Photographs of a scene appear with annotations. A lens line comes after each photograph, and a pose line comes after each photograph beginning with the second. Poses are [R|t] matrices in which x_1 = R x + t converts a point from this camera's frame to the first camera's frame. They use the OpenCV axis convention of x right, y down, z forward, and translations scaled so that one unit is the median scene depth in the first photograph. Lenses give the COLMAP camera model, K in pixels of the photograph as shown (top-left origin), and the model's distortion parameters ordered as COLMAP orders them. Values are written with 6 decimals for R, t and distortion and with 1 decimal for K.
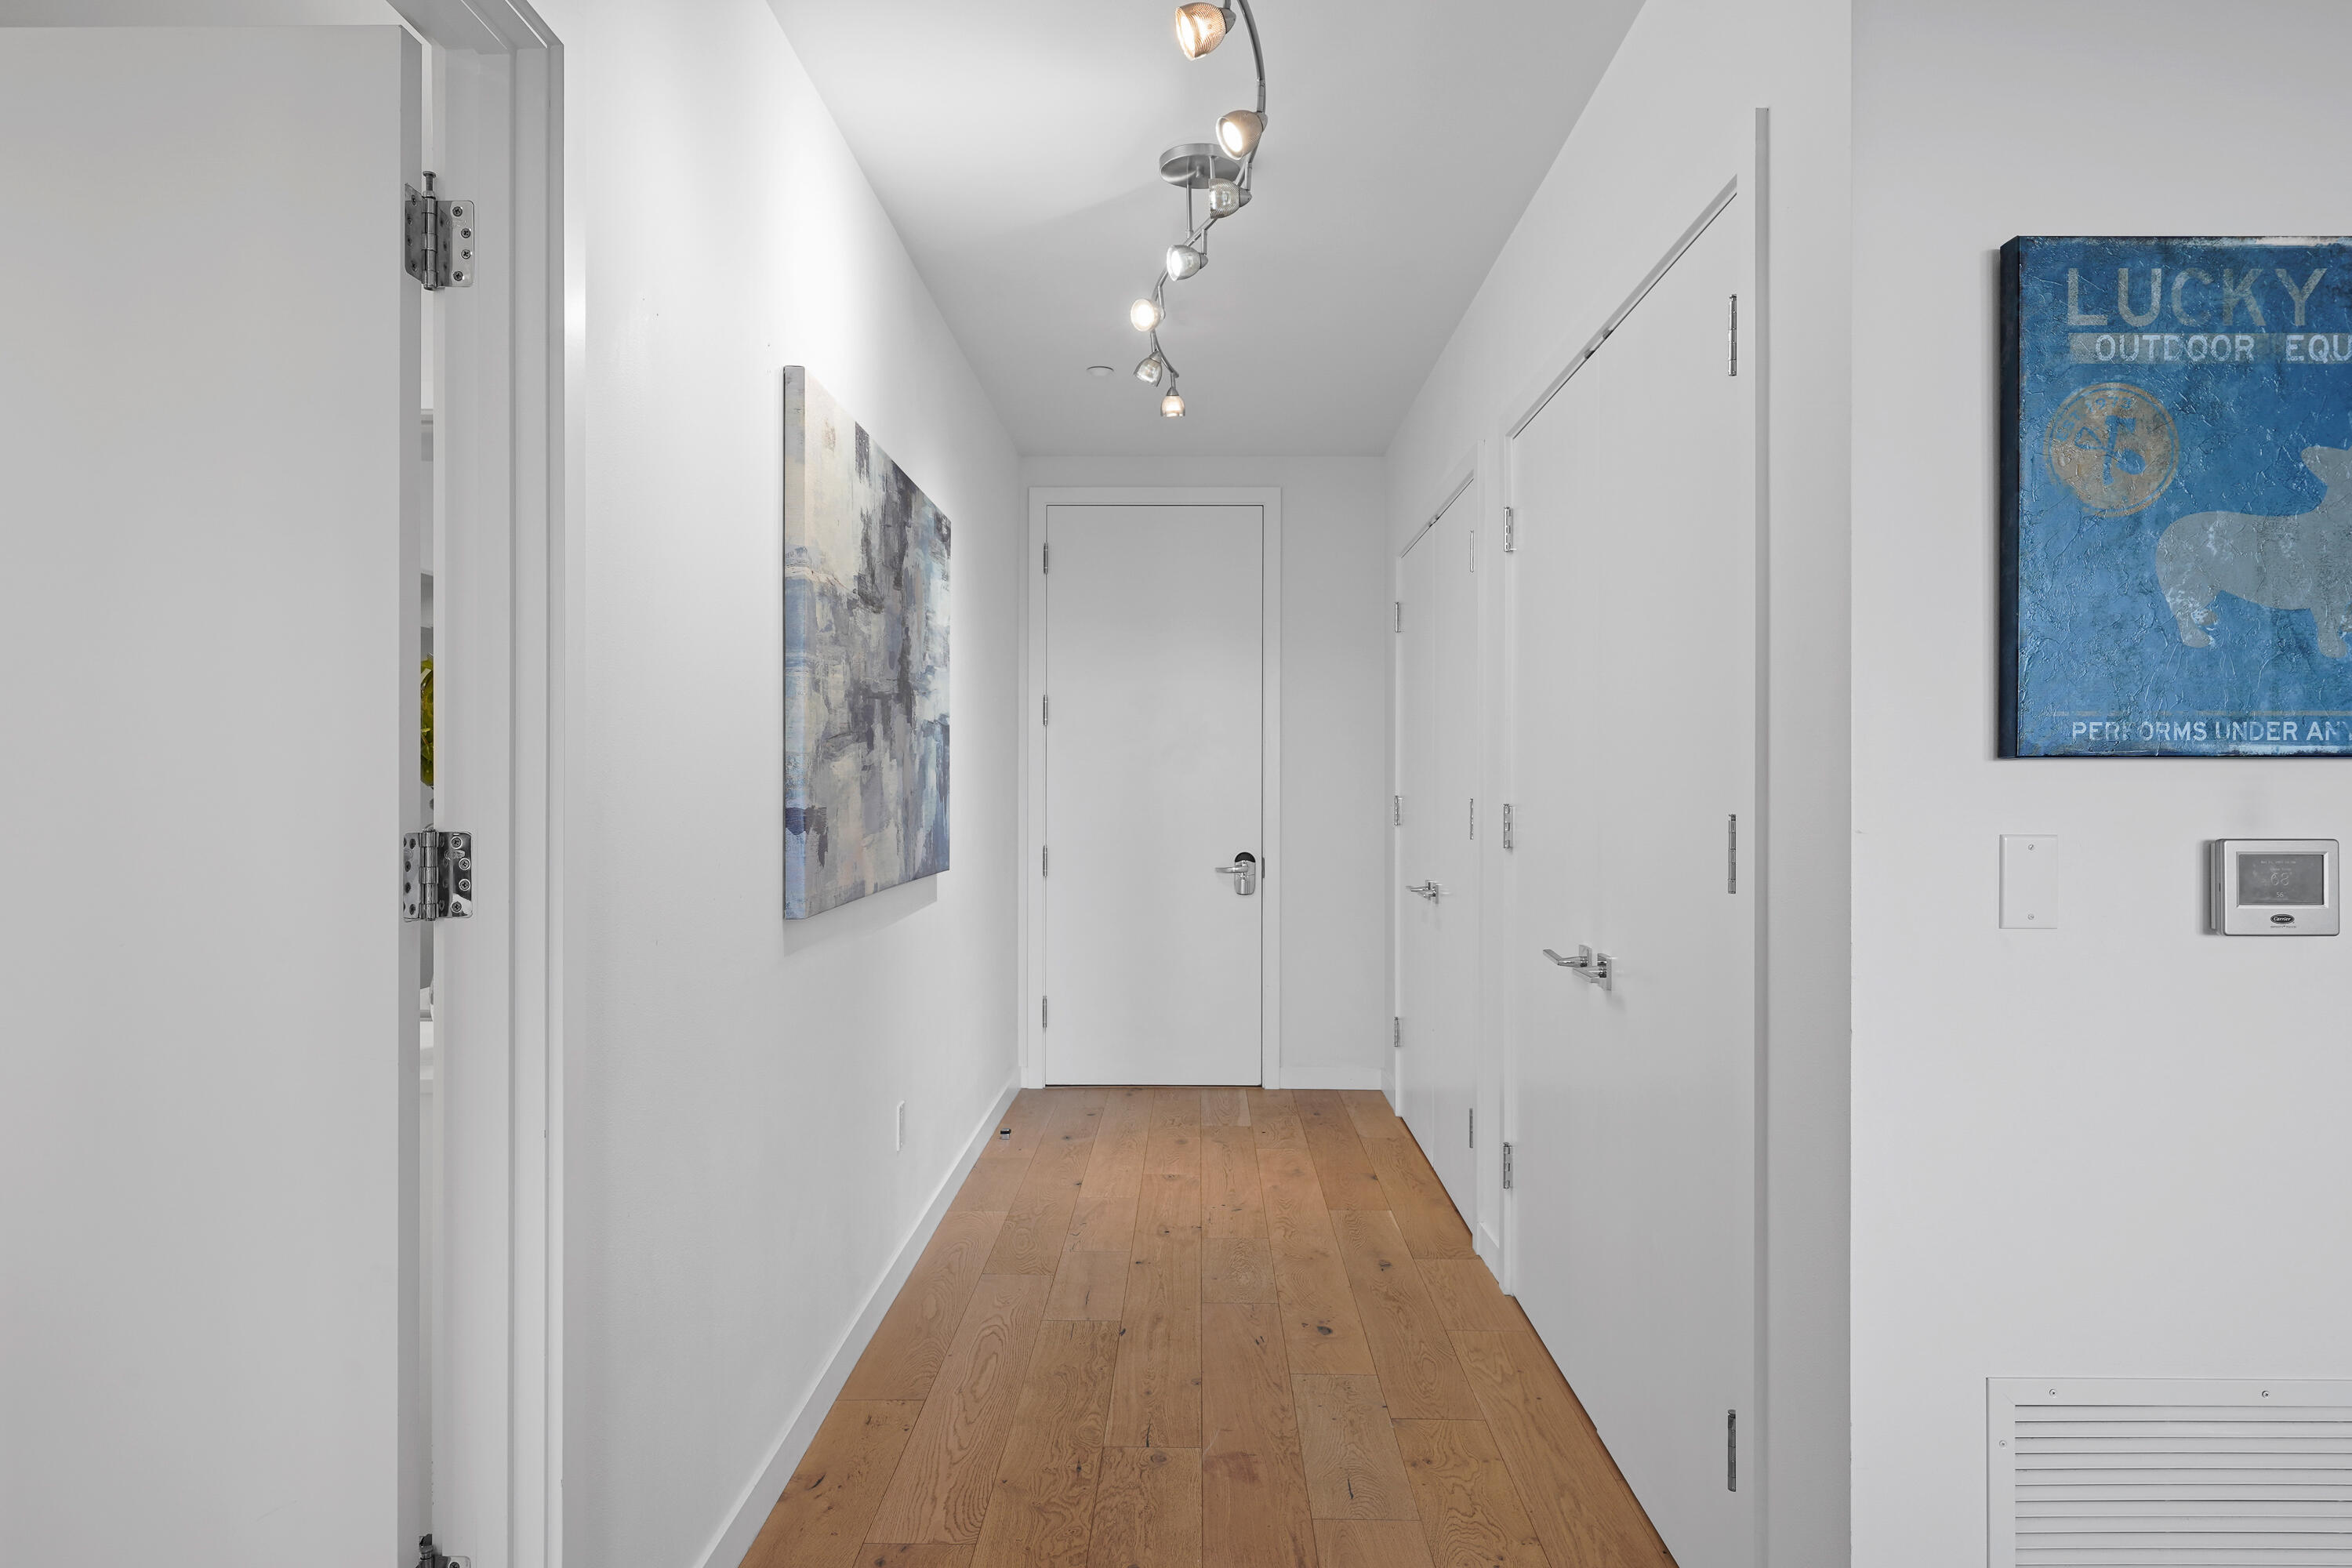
lens RADIAL K [[1420.7, 0, 1176.0], [0, 1420.7, 784.0], [0, 0, 1]] dist [0.000638, 0.000088]
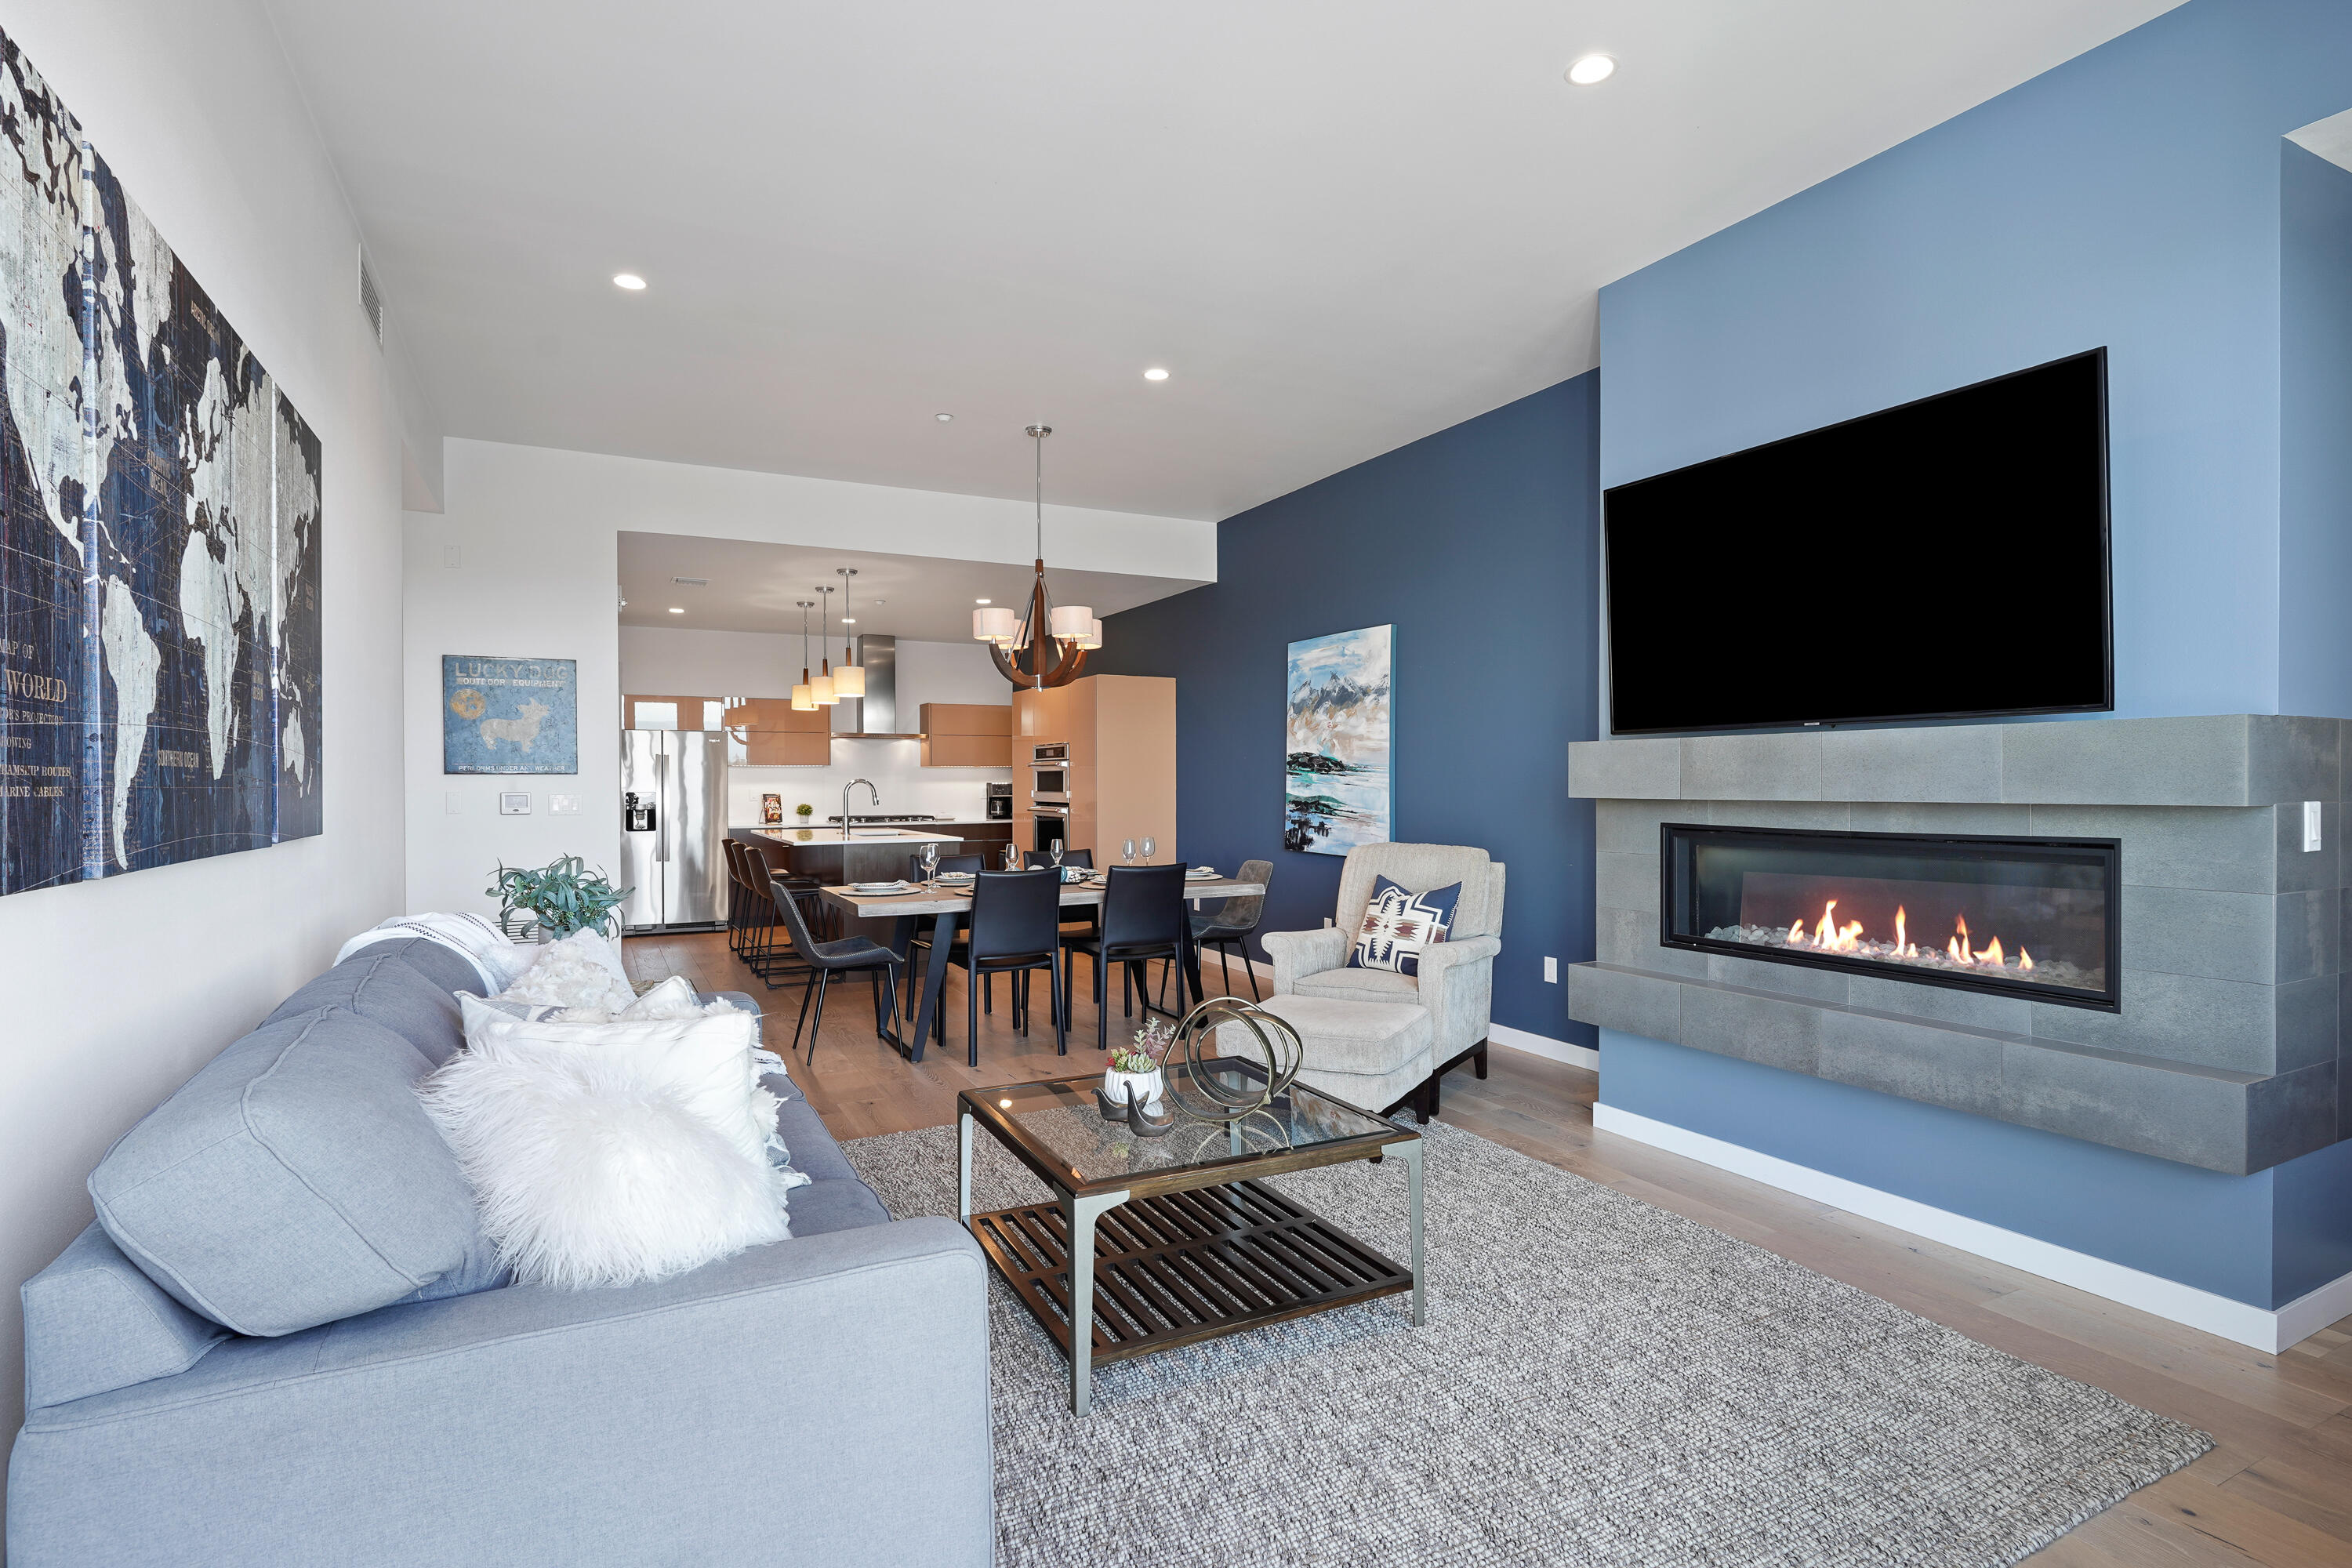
lens RADIAL K [[1139.0, 0, 1162.9], [0, 1139.0, 797.7], [0, 0, 1]] dist [-0.004006, -0.000366]
pose [[0.888407, -0.011786, 0.458906, 0.602833], [0.005156, 0.999863, 0.015698, 0.006329], [-0.459028, -0.011580, 0.888346, -1.983736]]
